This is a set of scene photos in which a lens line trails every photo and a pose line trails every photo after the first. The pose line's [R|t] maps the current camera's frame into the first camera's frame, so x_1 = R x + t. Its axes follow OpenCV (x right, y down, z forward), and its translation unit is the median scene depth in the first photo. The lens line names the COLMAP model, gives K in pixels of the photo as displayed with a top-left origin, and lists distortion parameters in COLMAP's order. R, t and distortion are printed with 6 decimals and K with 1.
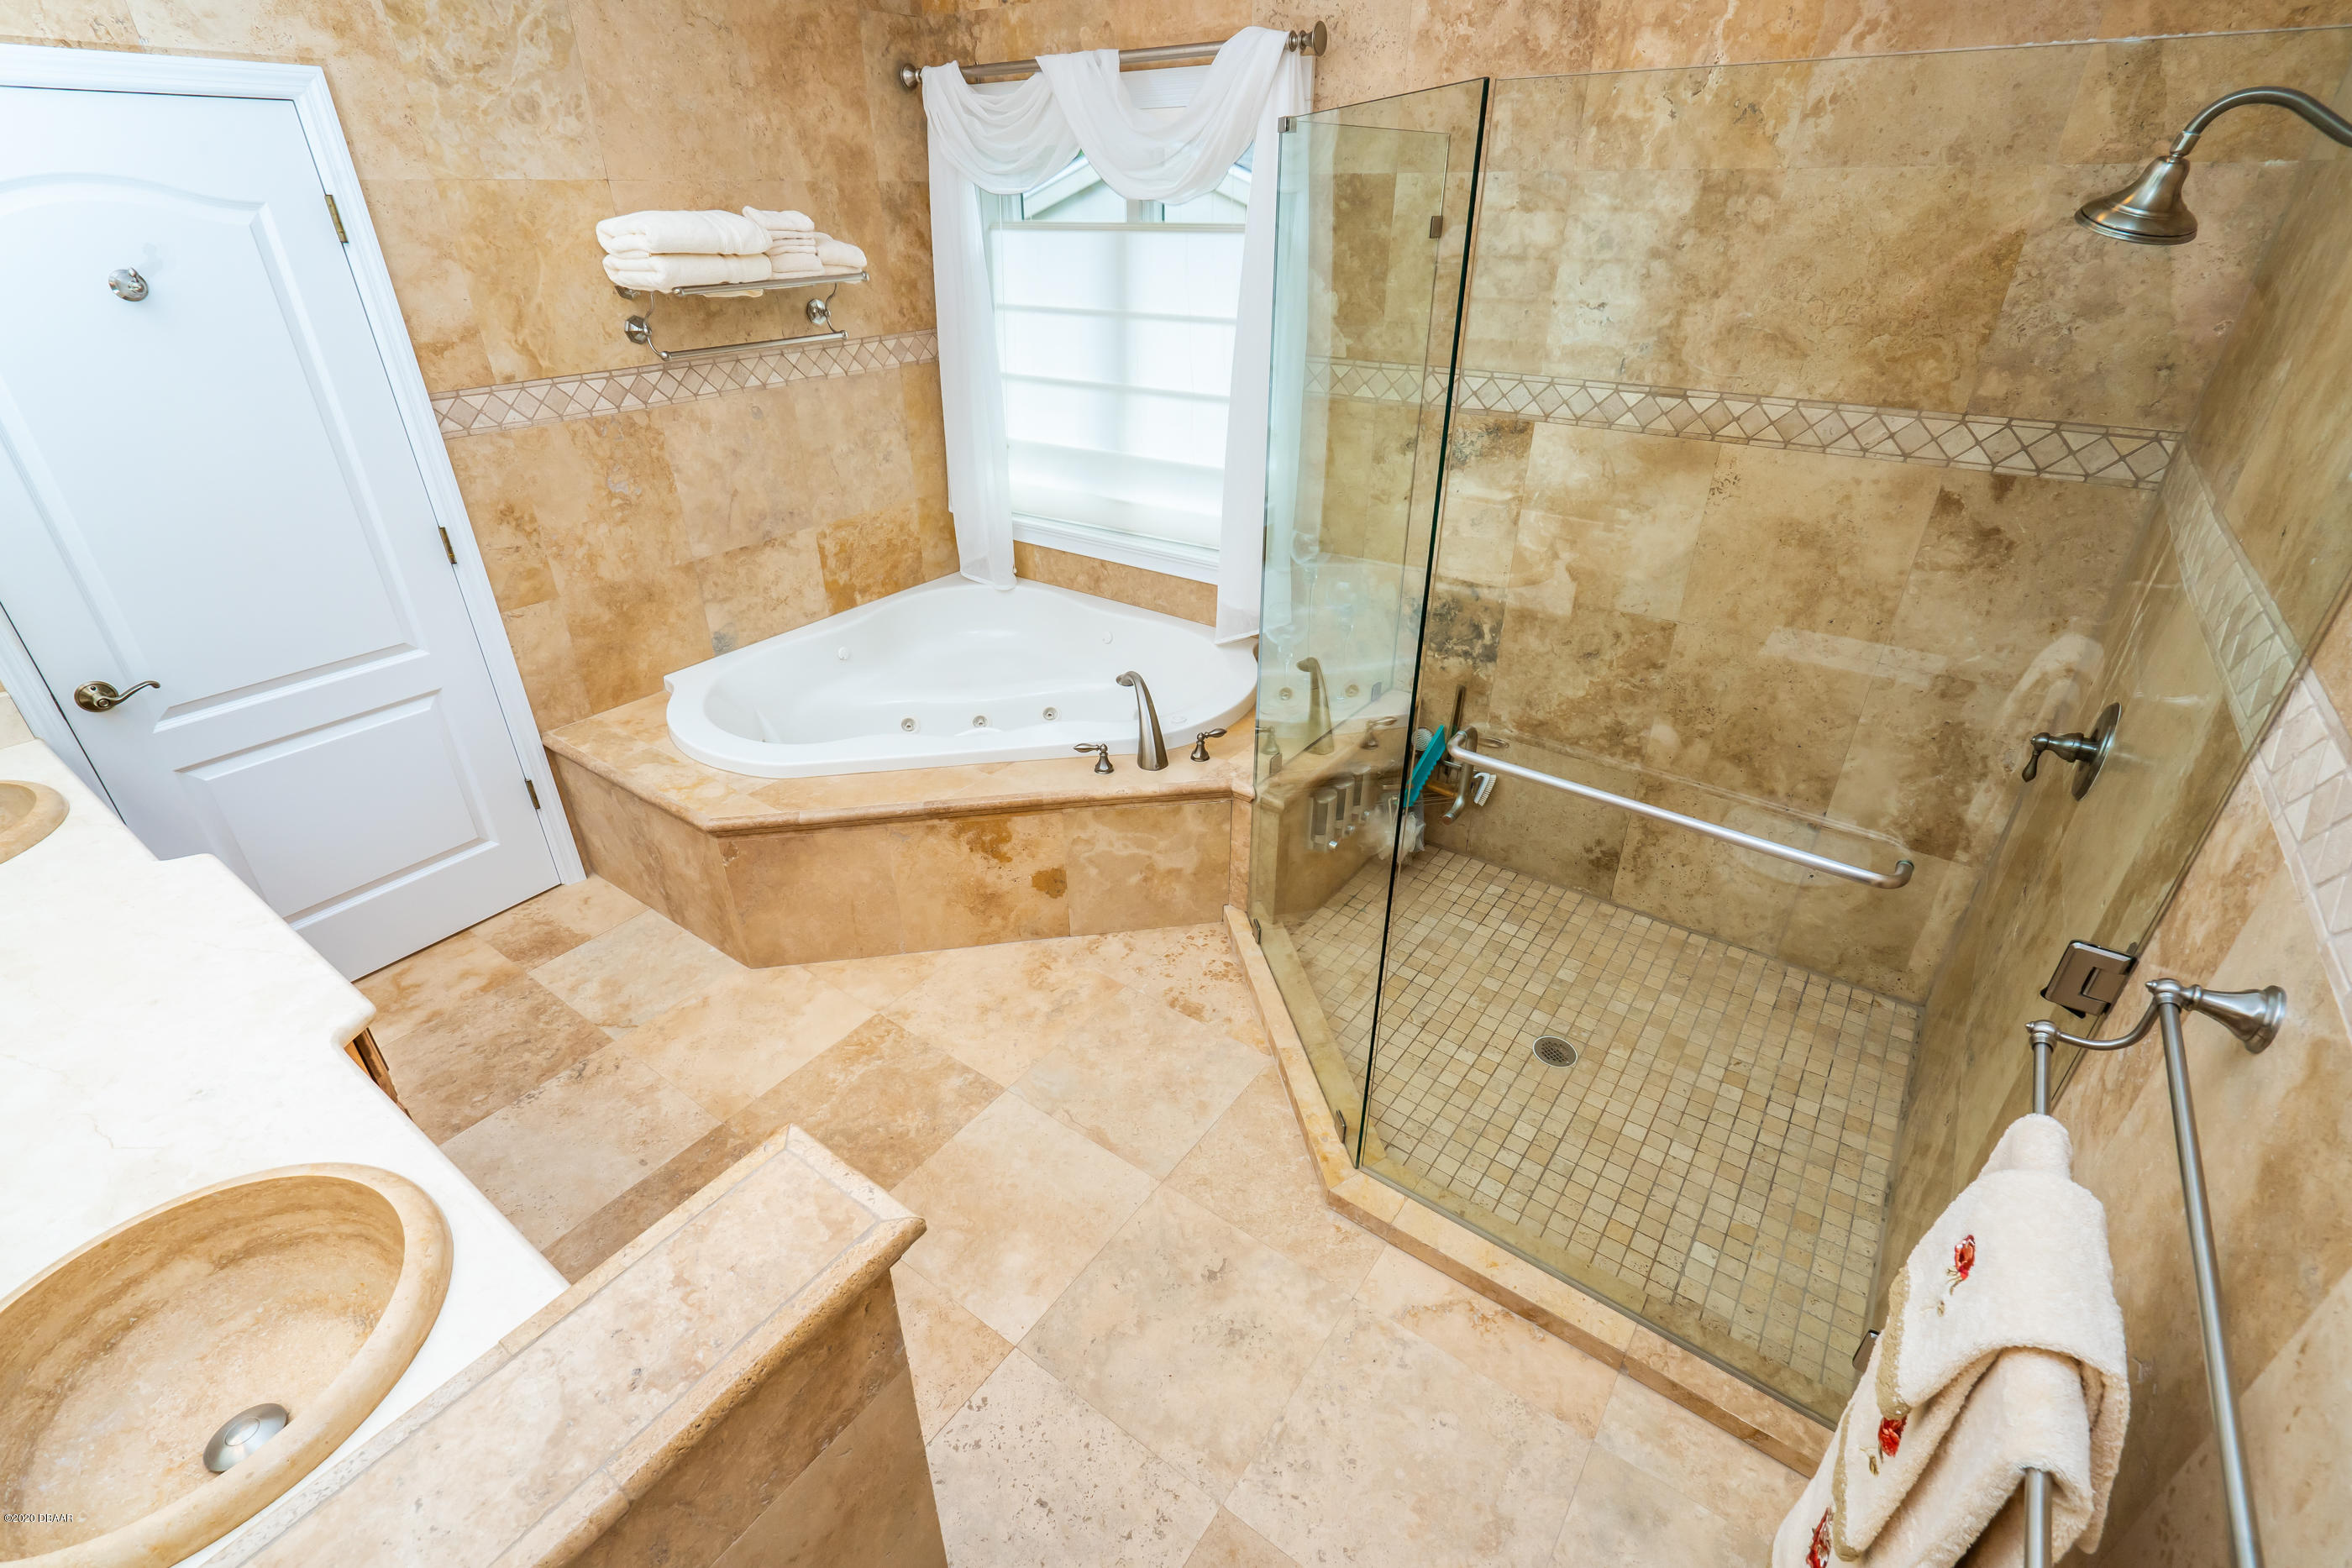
lens RADIAL K [[1059.9, 0, 1170.1], [0, 1059.9, 783.7], [0, 0, 1]] dist [-0.007423, 0.003311]
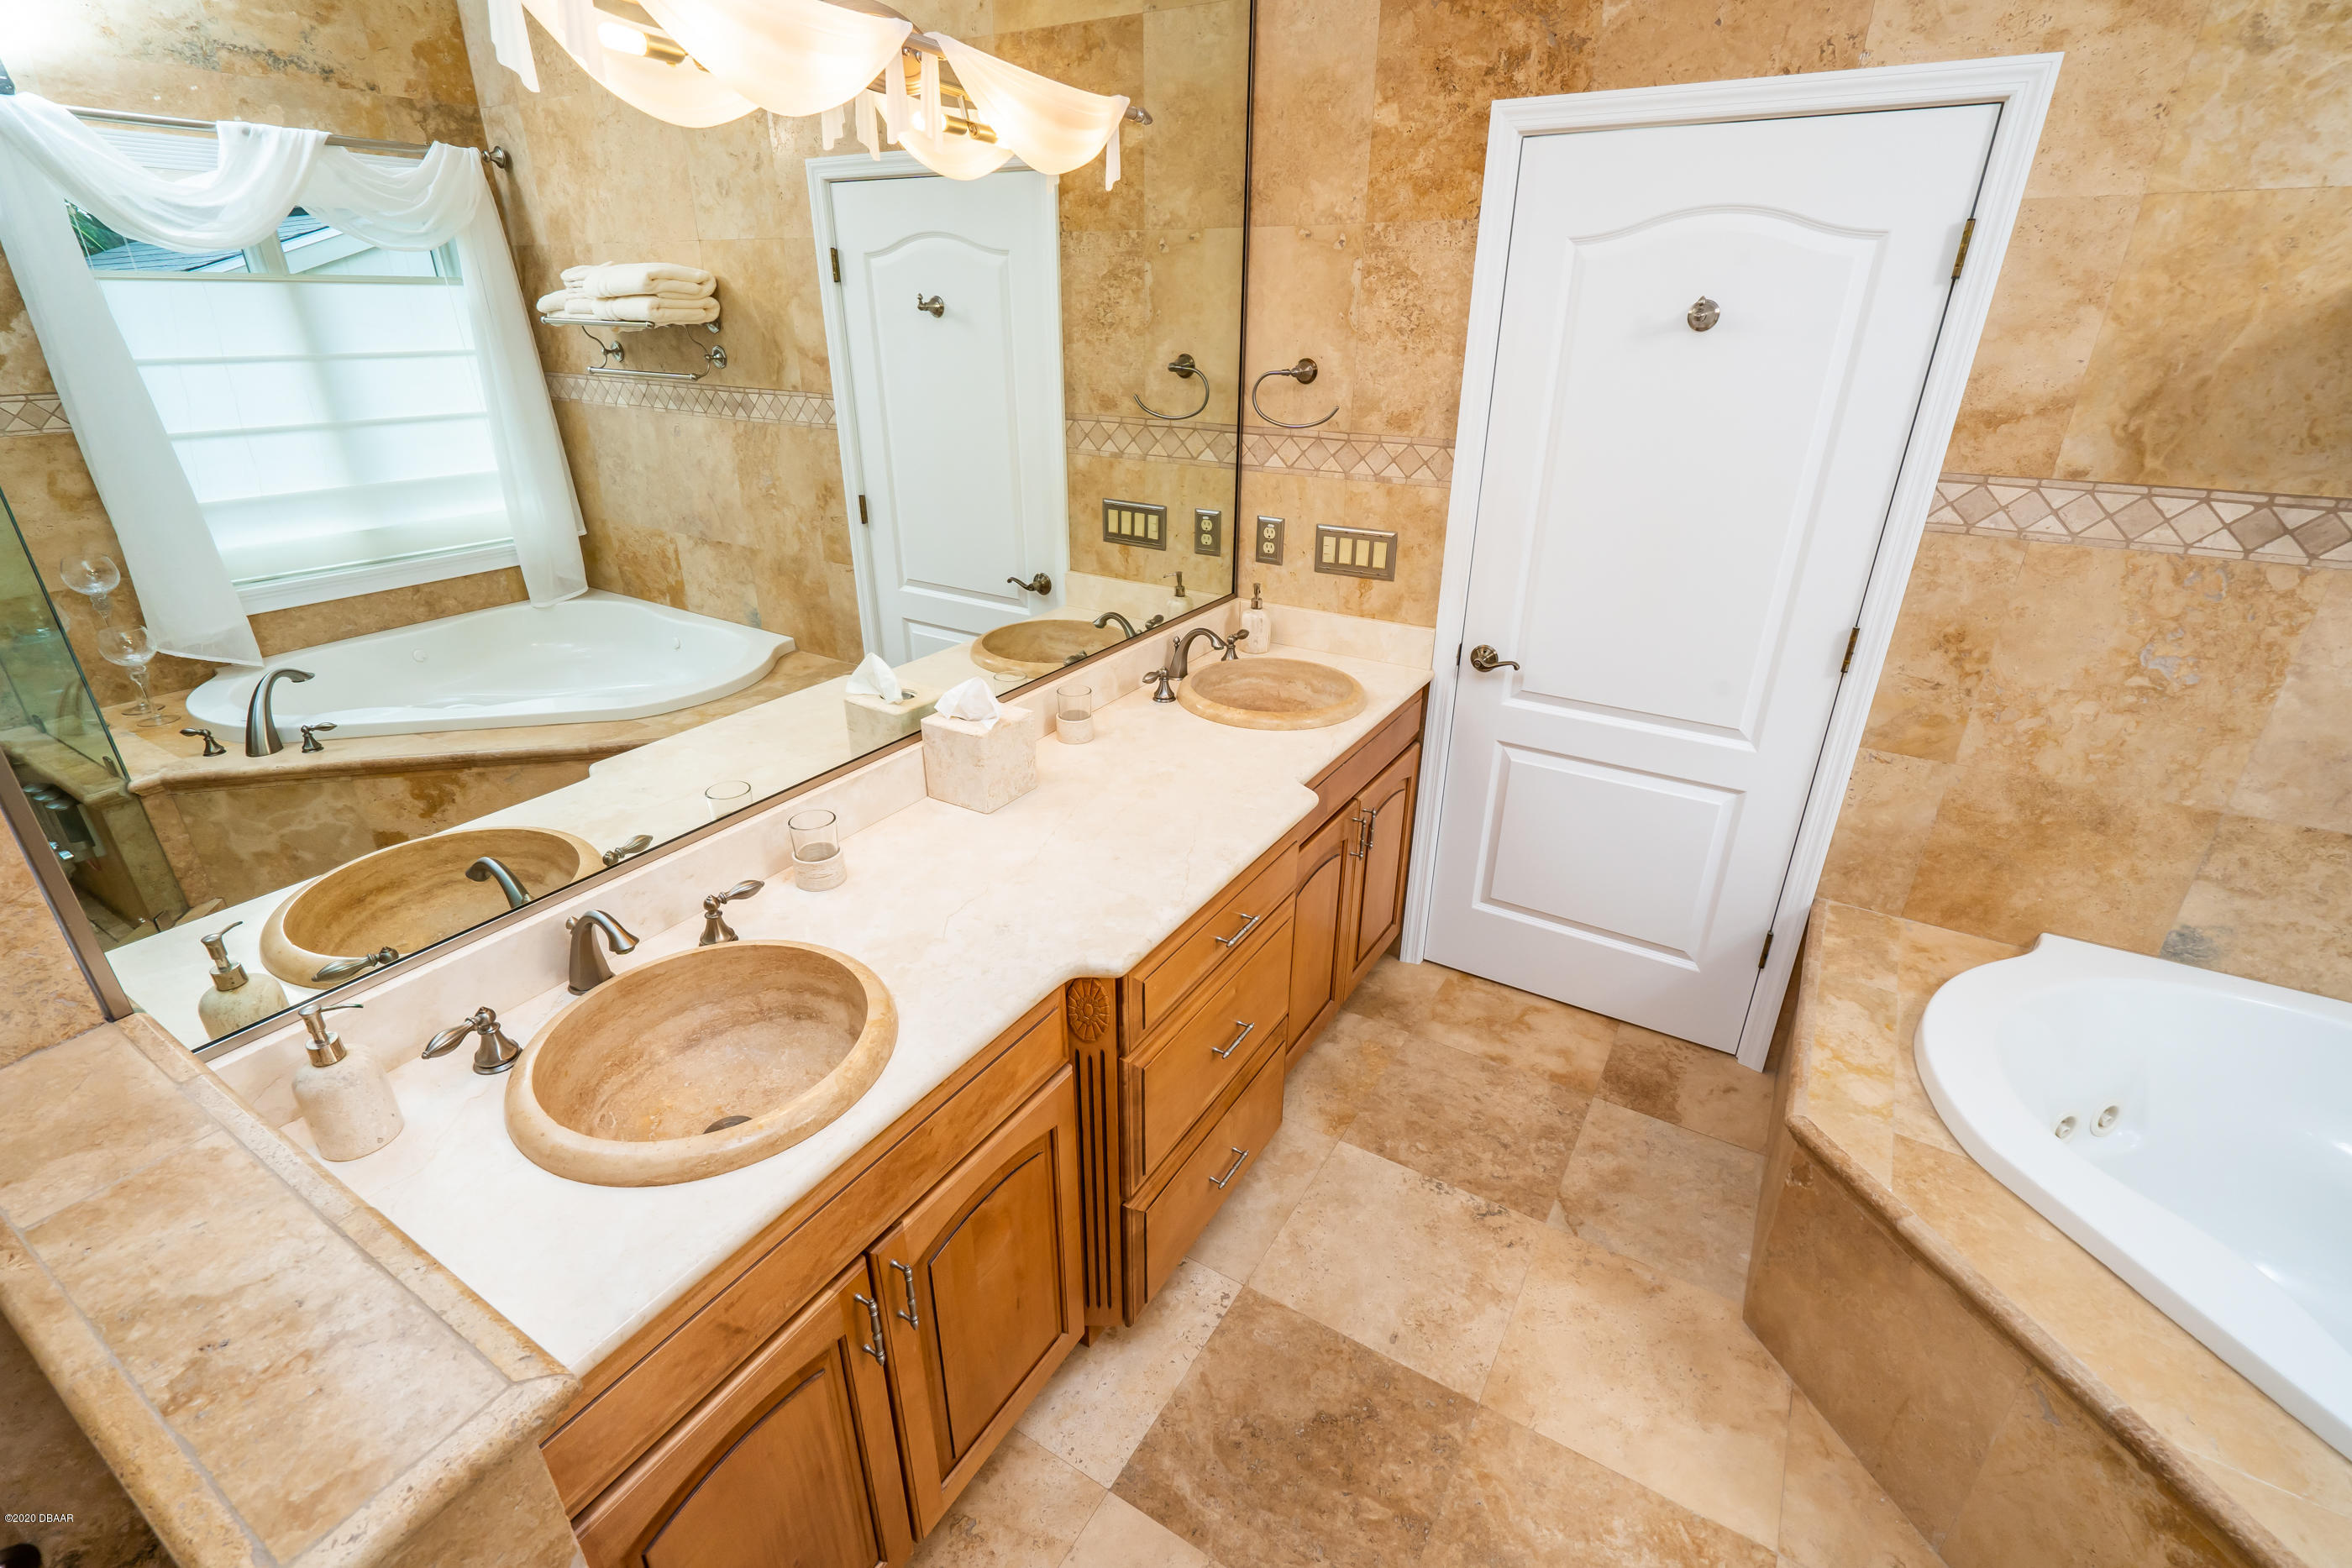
lens RADIAL K [[1059.9, 0, 1170.1], [0, 1059.9, 783.7], [0, 0, 1]] dist [-0.007423, 0.003311]
pose [[0.073101, 0.417592, -0.905689, 0.046657], [-0.490120, 0.805936, 0.332038, -0.143042], [0.868584, 0.419624, 0.263585, 0.347744]]
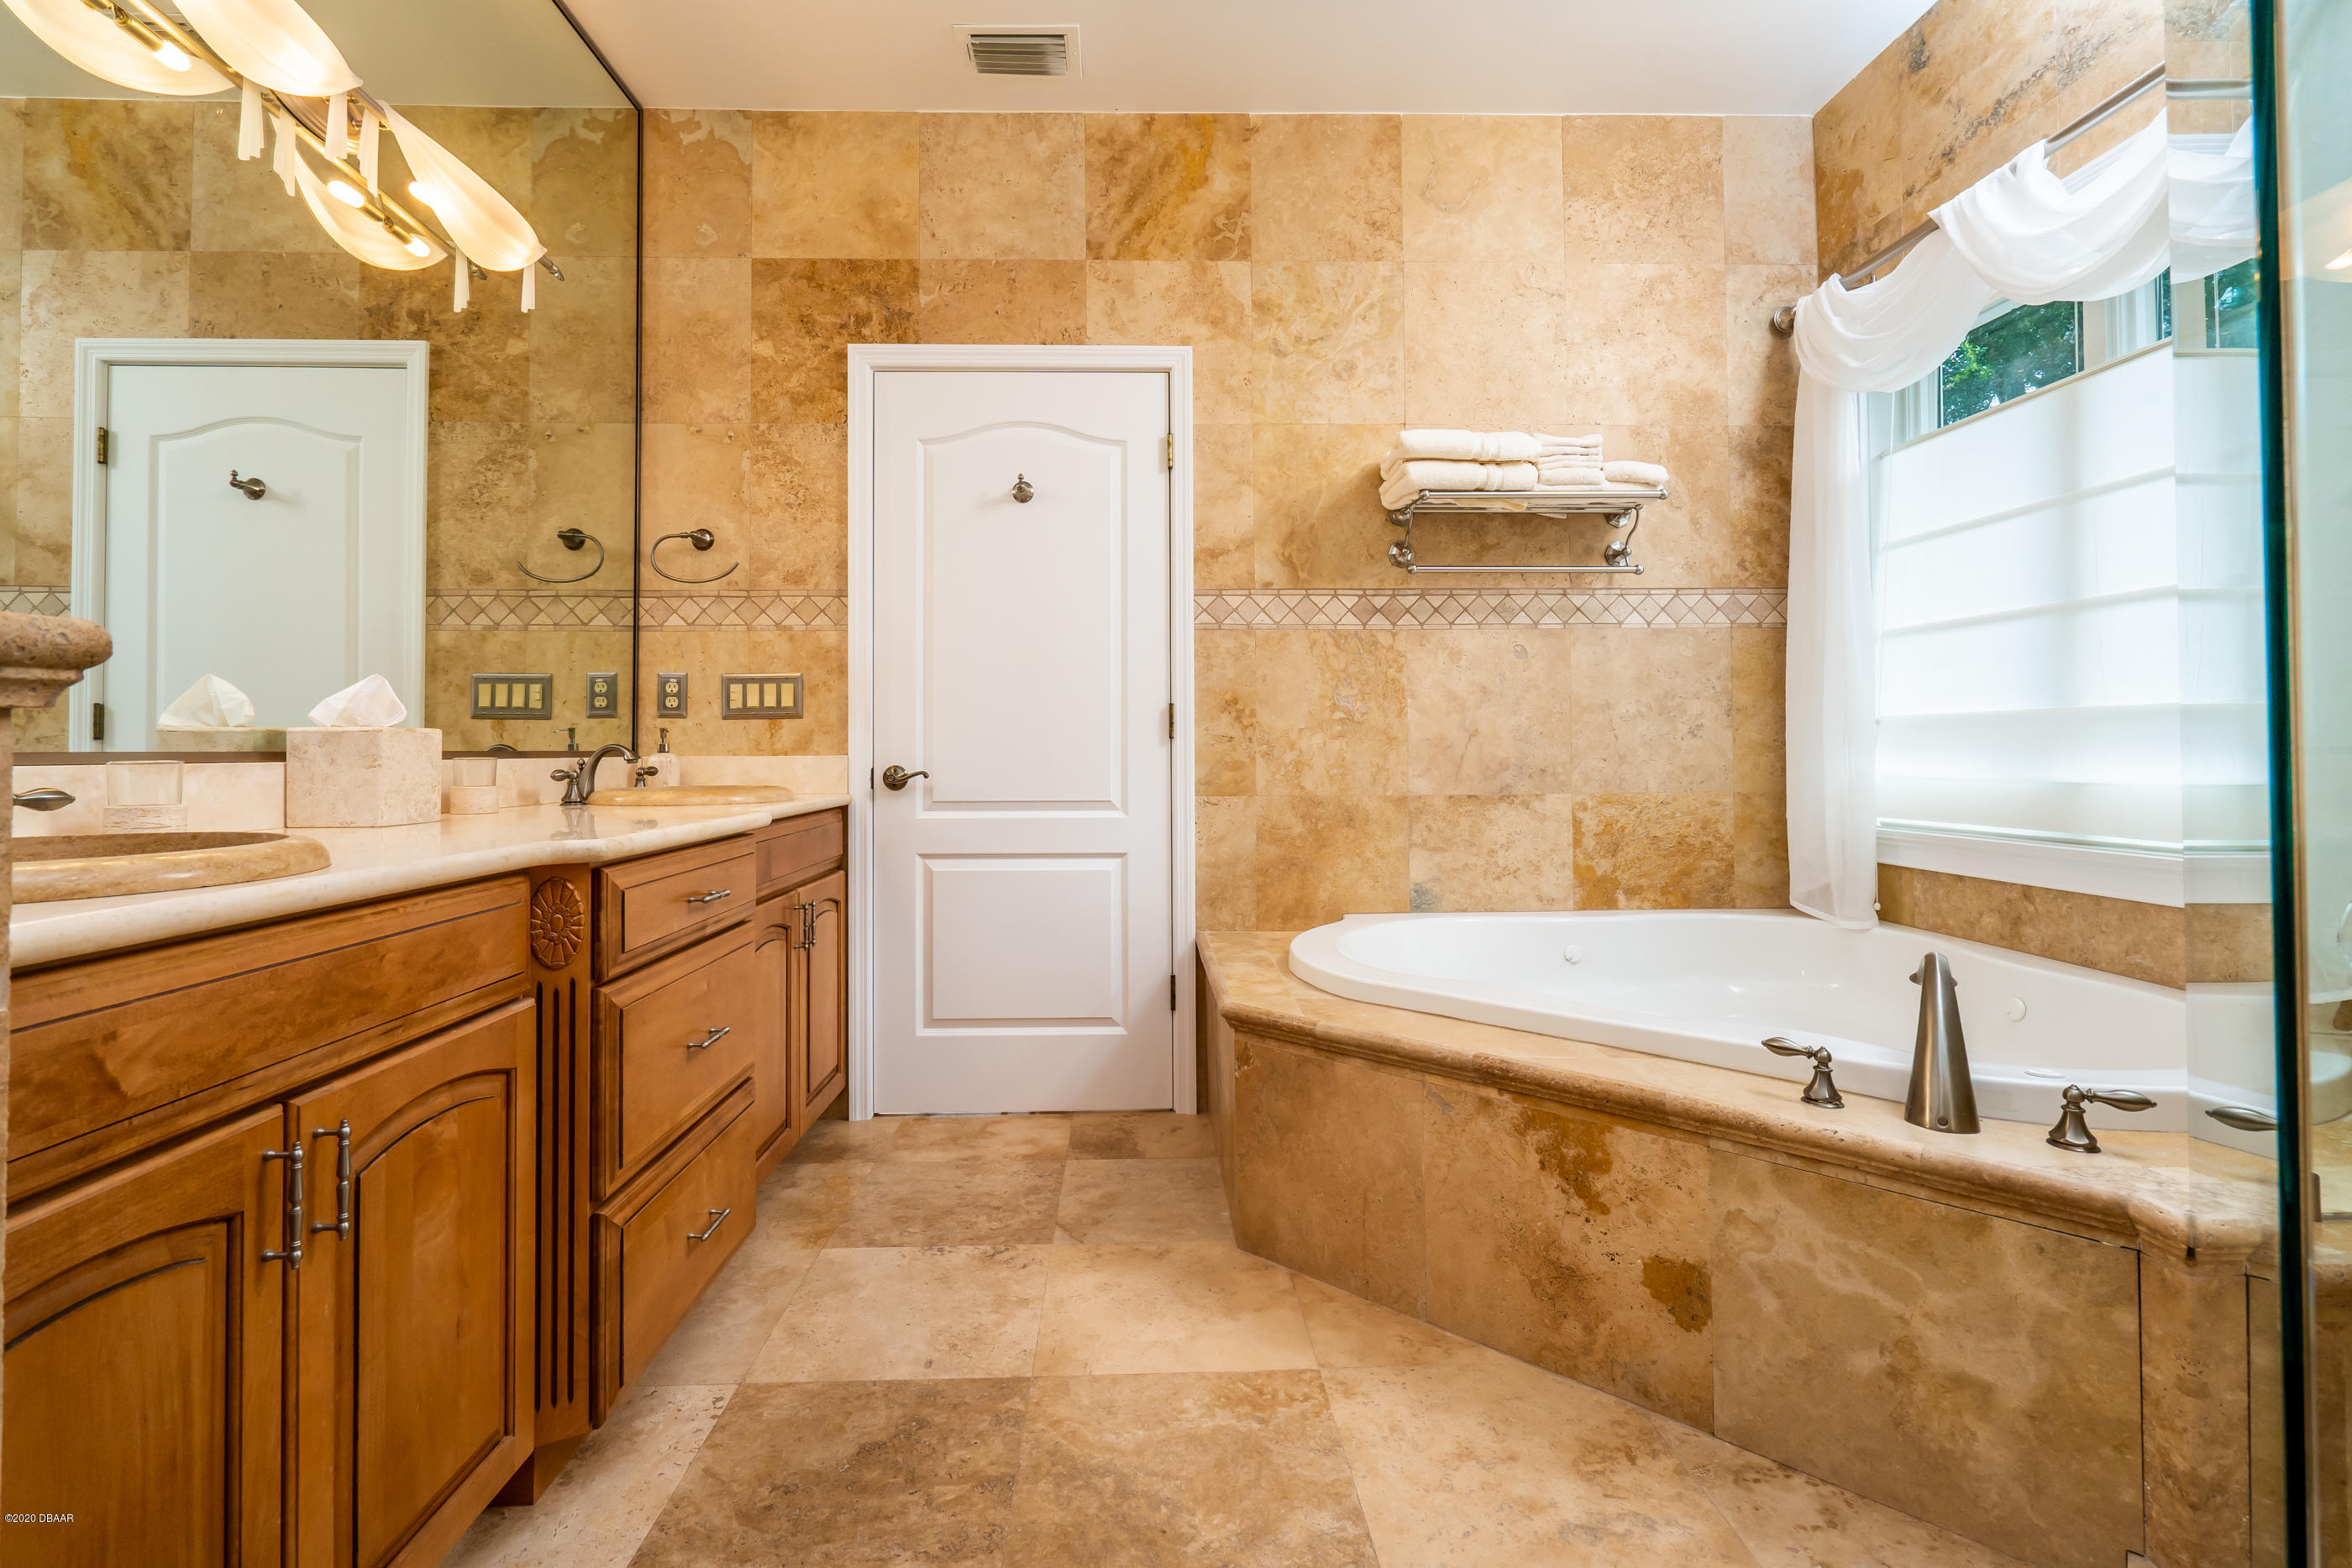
lens RADIAL K [[1083.2, 0, 1162.8], [0, 1083.2, 728.2], [0, 0, 1]] dist [-0.007114, 0.001018]
pose [[0.610658, -0.016330, -0.791726, 0.158567], [-0.383651, 0.868519, -0.313825, 0.115176], [0.692754, 0.495386, 0.524104, 0.390599]]
